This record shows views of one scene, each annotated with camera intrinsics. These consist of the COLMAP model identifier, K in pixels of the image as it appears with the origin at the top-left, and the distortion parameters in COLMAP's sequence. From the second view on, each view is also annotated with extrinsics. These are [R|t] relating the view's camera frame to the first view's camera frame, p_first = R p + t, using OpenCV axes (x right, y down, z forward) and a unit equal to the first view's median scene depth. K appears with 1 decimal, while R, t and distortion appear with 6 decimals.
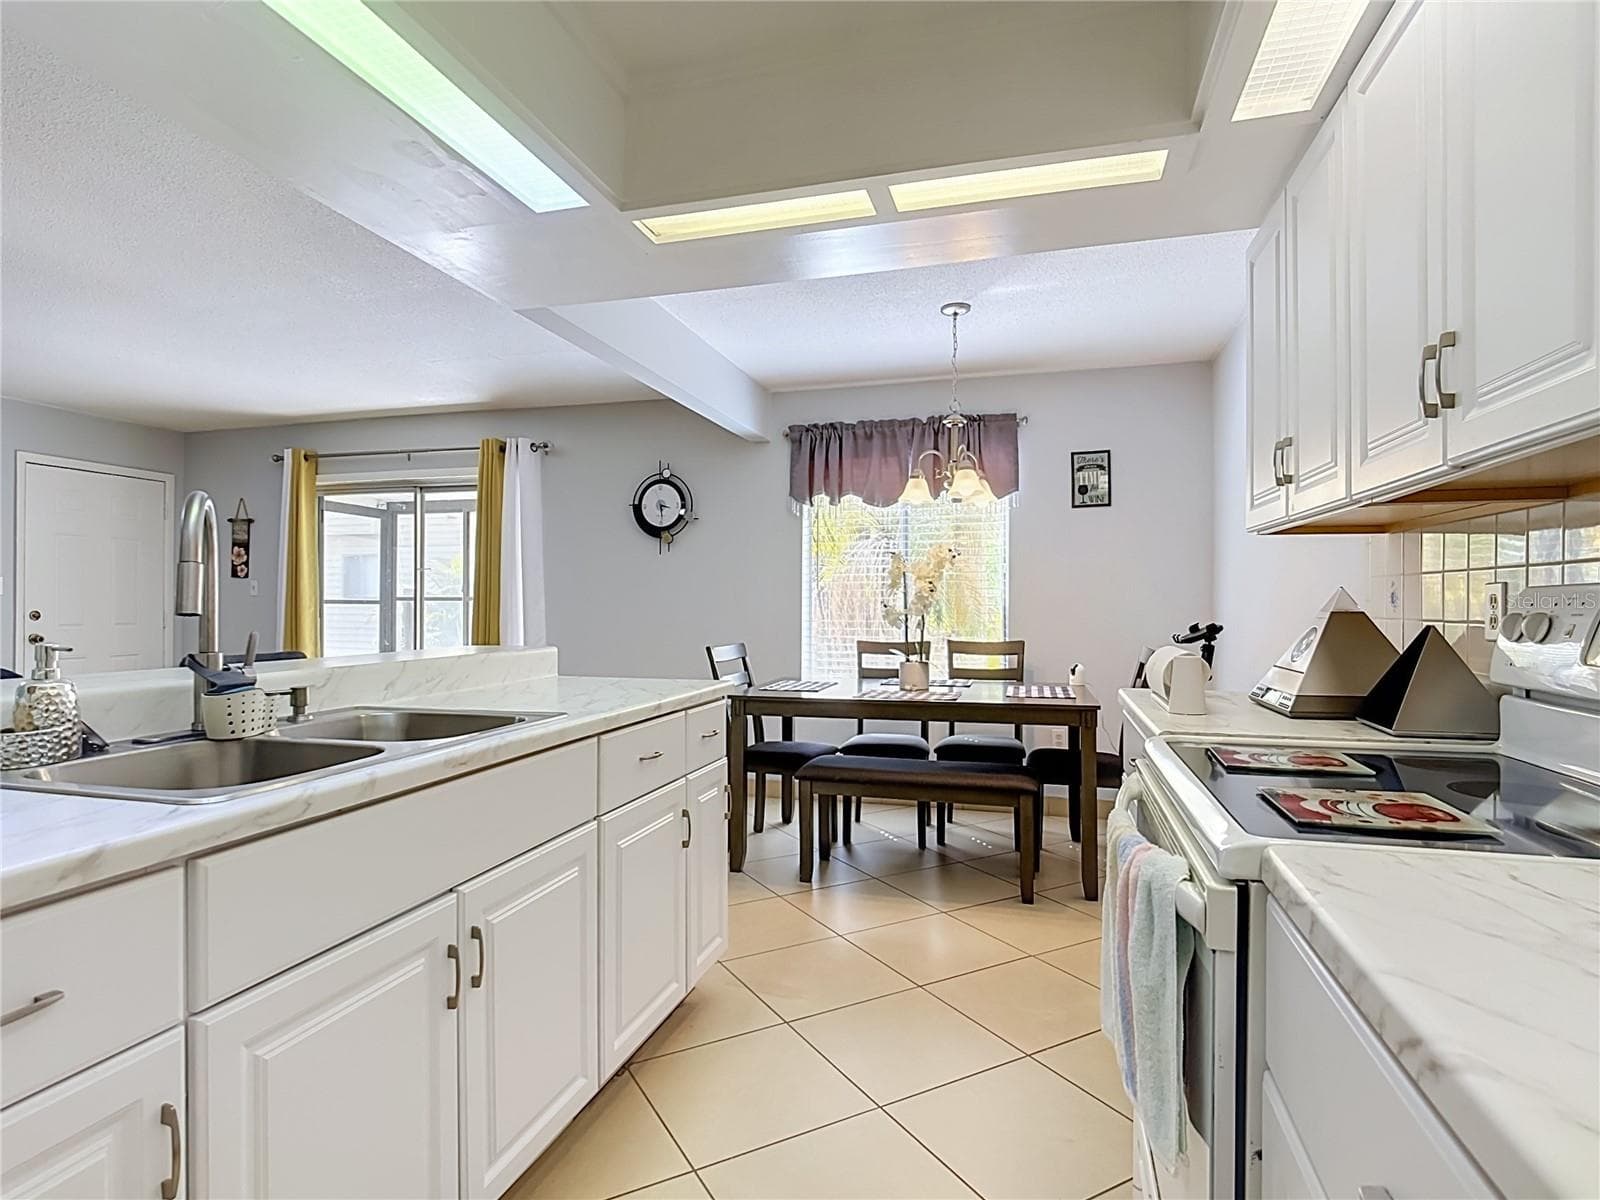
lens RADIAL K [[858.6, 0, 798.2], [0, 858.6, 602.6], [0, 0, 1]] dist [-0.009038, -0.004539]
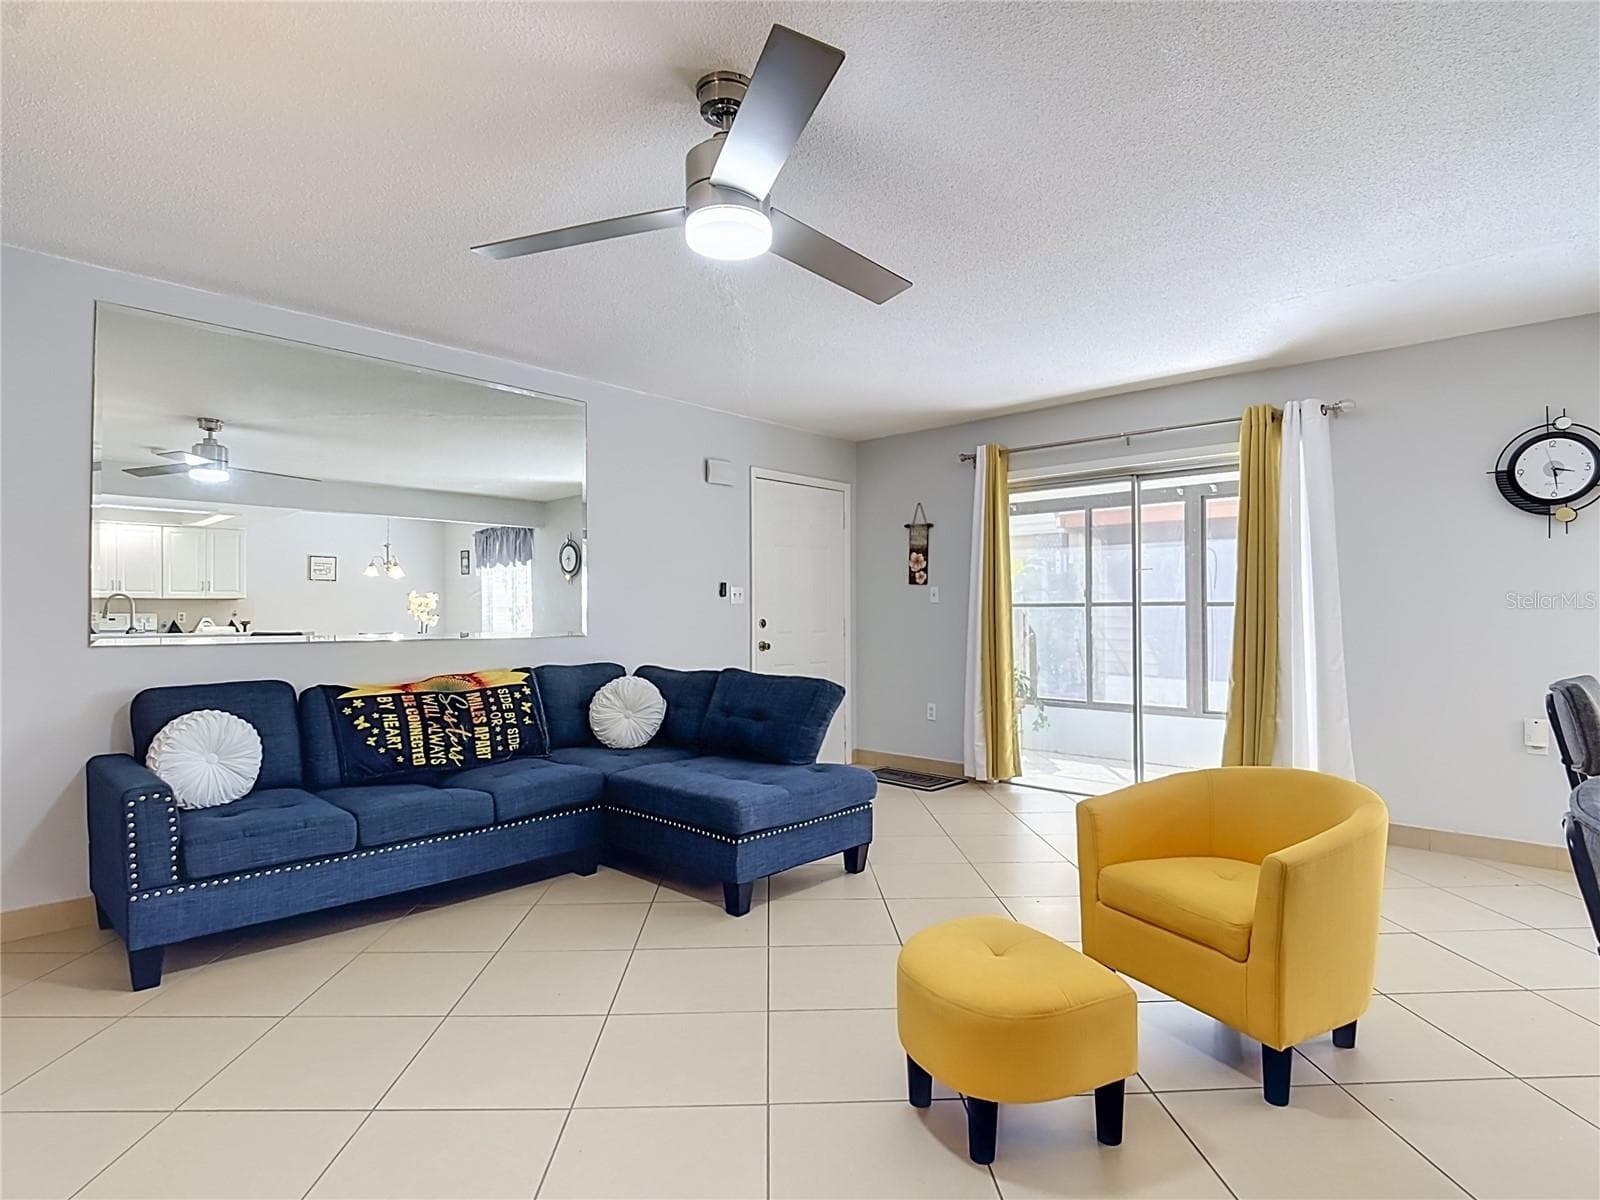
lens RADIAL K [[858.6, 0, 809.5], [0, 858.6, 605.9], [0, 0, 1]] dist [-0.009038, -0.004539]
pose [[0.890319, -0.008852, -0.455251, -0.344899], [0.005972, 0.999952, -0.007764, 0.002365], [0.455298, 0.004194, 0.890329, 0.078861]]
